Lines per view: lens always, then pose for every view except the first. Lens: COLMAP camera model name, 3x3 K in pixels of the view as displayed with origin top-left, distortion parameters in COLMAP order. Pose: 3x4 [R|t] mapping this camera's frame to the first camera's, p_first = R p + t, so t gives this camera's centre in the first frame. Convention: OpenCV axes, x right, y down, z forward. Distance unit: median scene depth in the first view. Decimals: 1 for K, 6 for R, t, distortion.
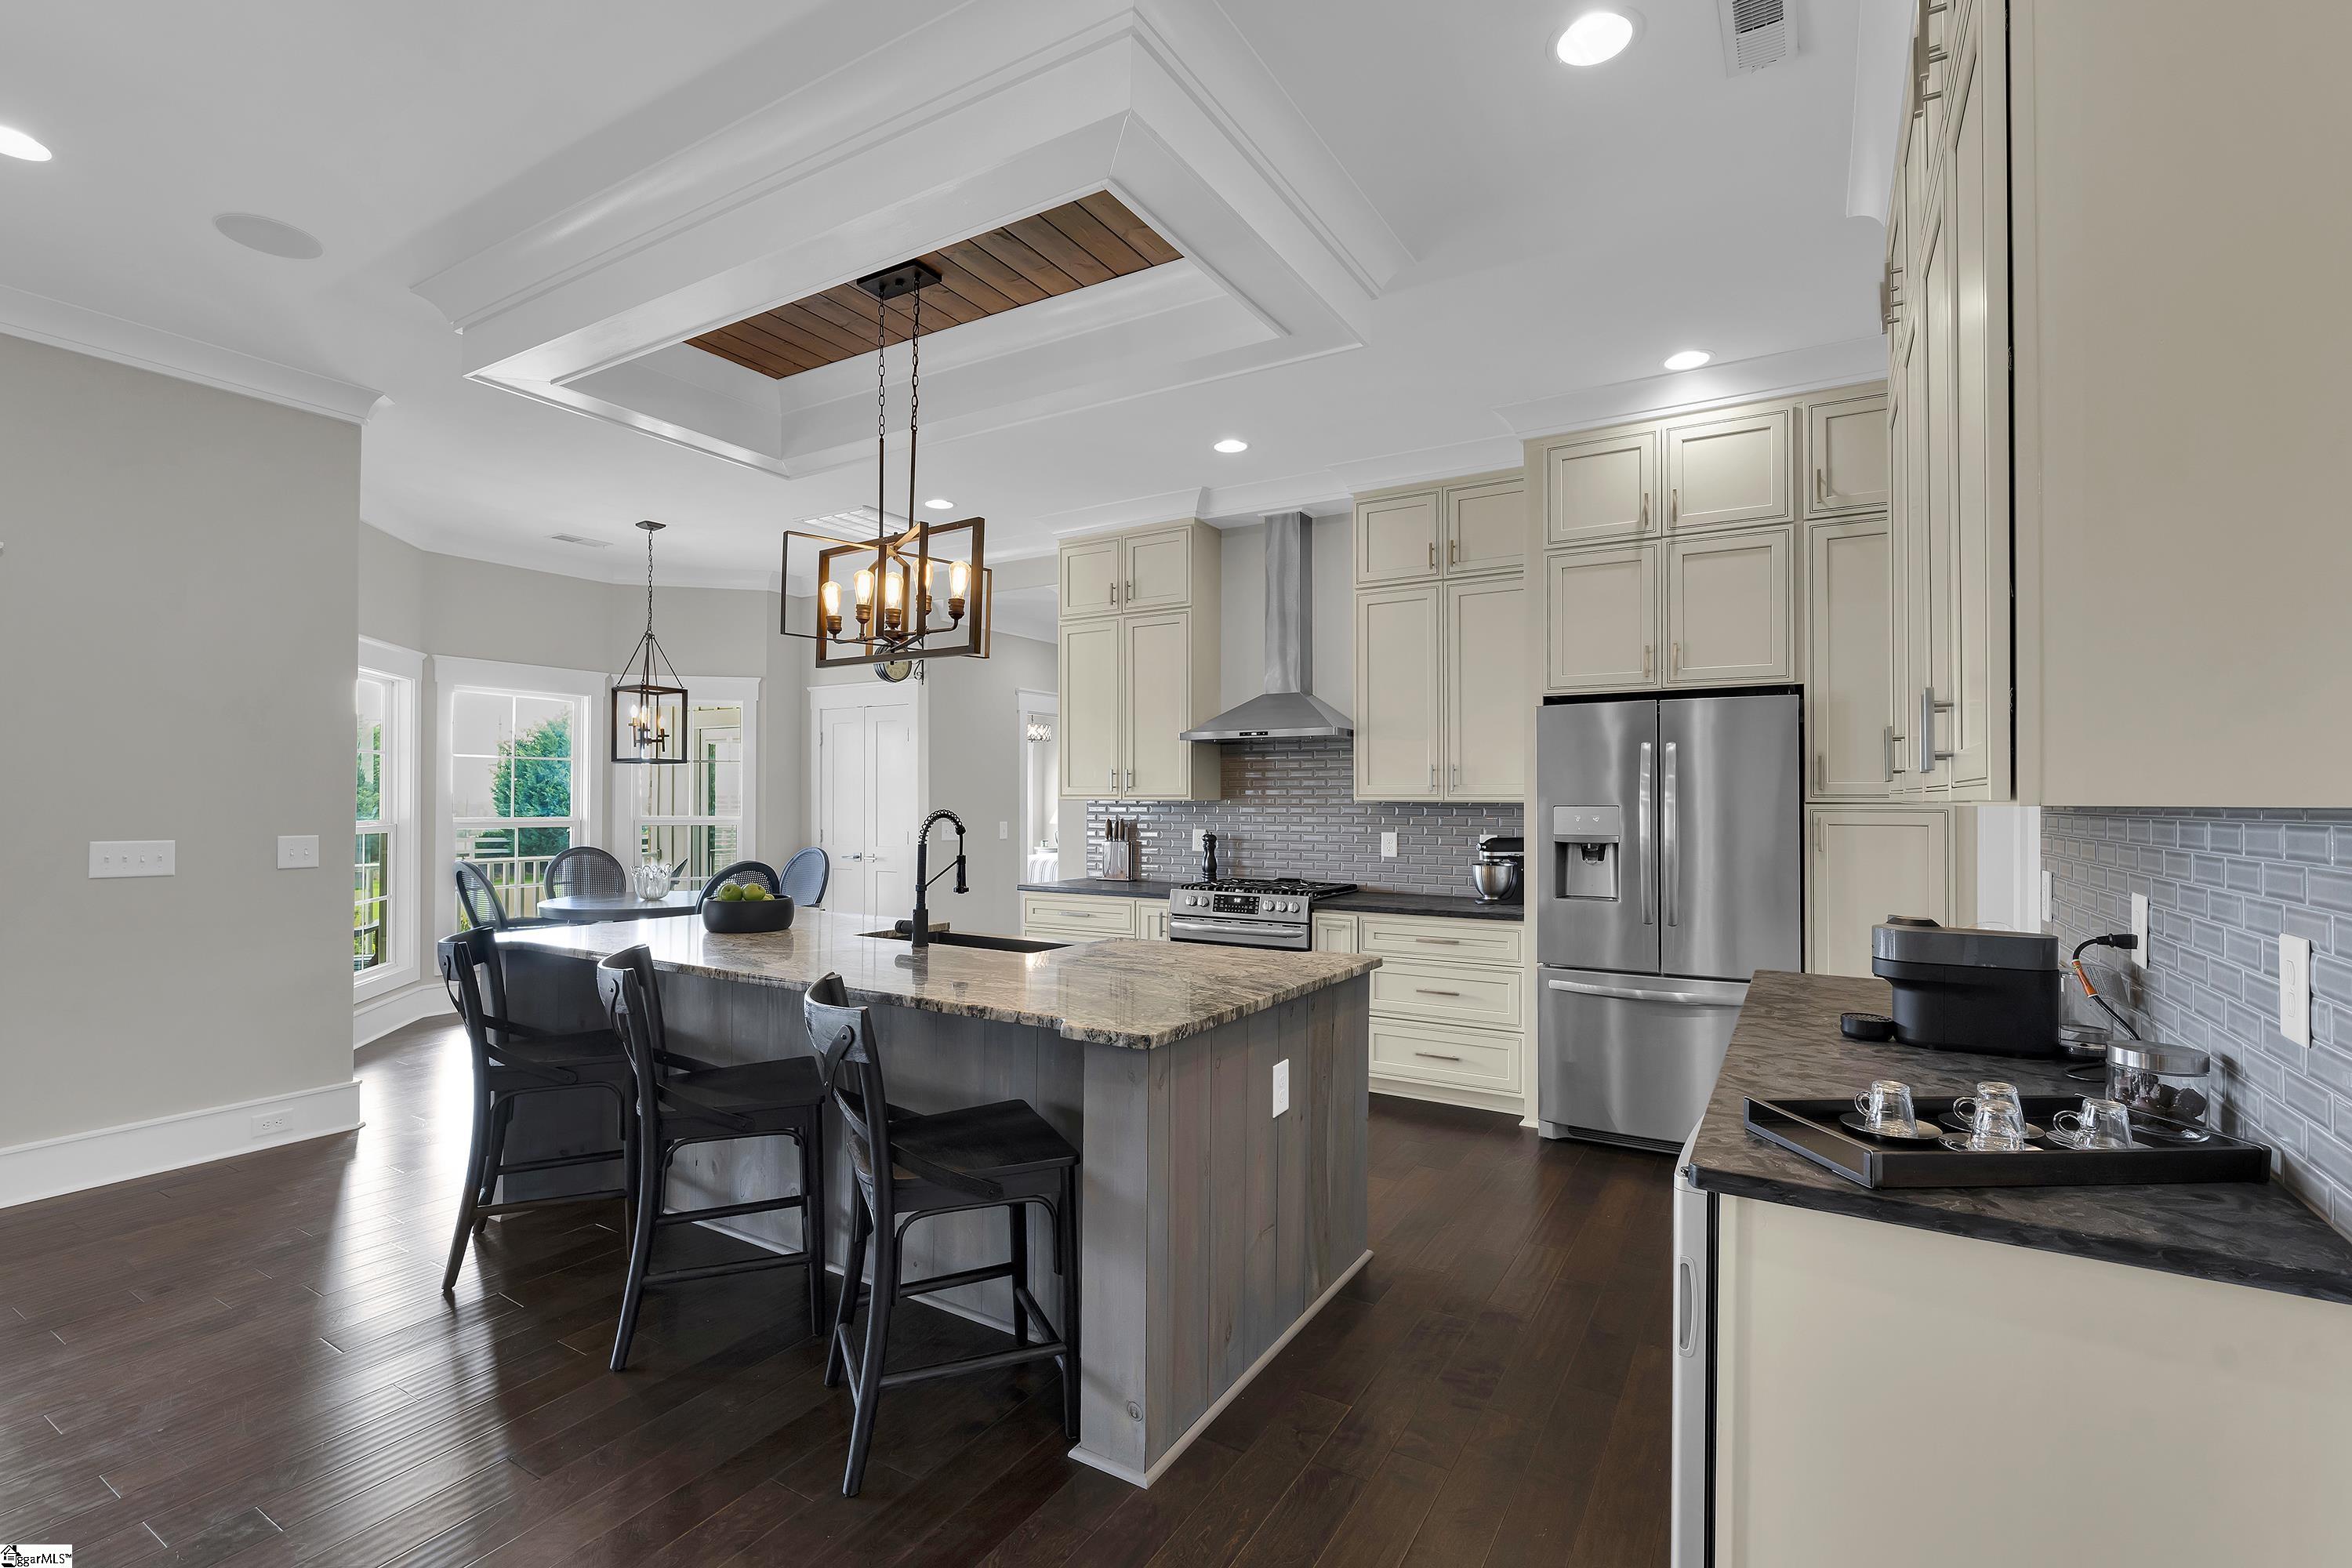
lens RADIAL K [[1086.1, 0, 1125.2], [0, 1086.1, 785.6], [0, 0, 1]] dist [-0.002063, 0.000119]
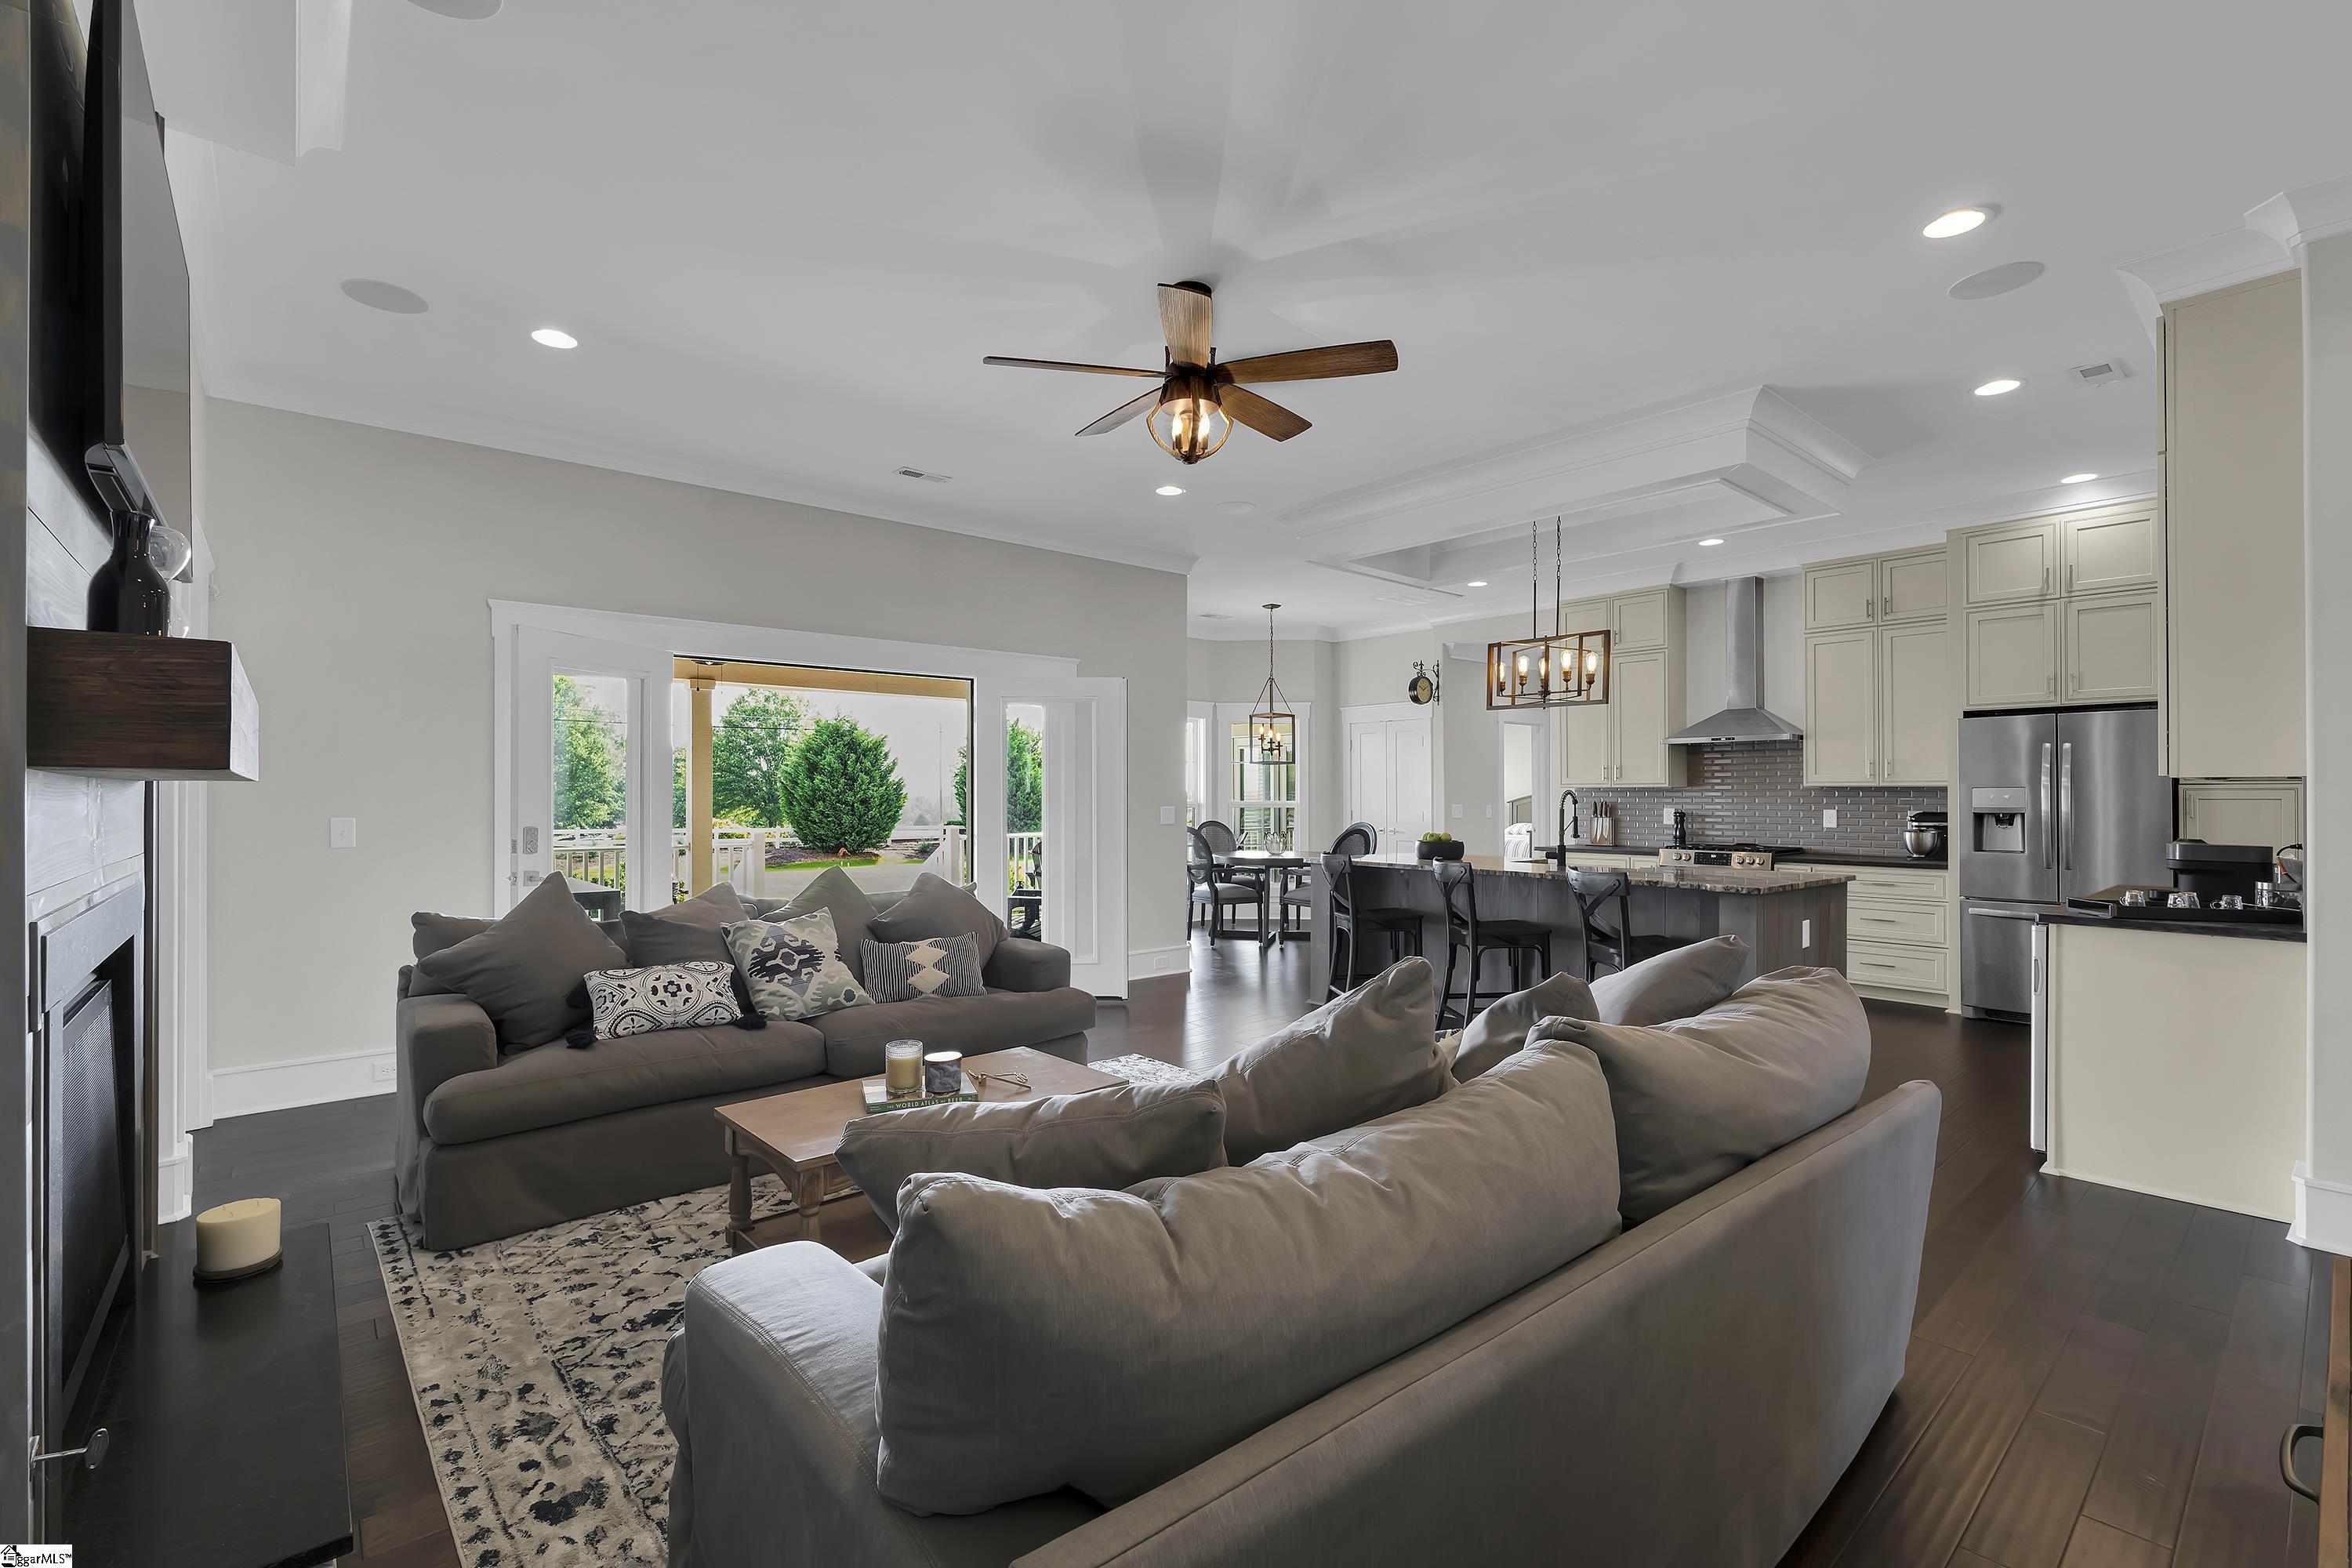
lens RADIAL K [[1040.8, 0, 1180.2], [0, 1040.8, 788.4], [0, 0, 1]] dist [-0.000611, 0.000119]
pose [[0.963047, -0.005118, -0.269284, -0.214074], [0.006774, 0.999963, 0.005222, 0.004727], [0.269248, -0.006853, 0.963047, -0.533760]]
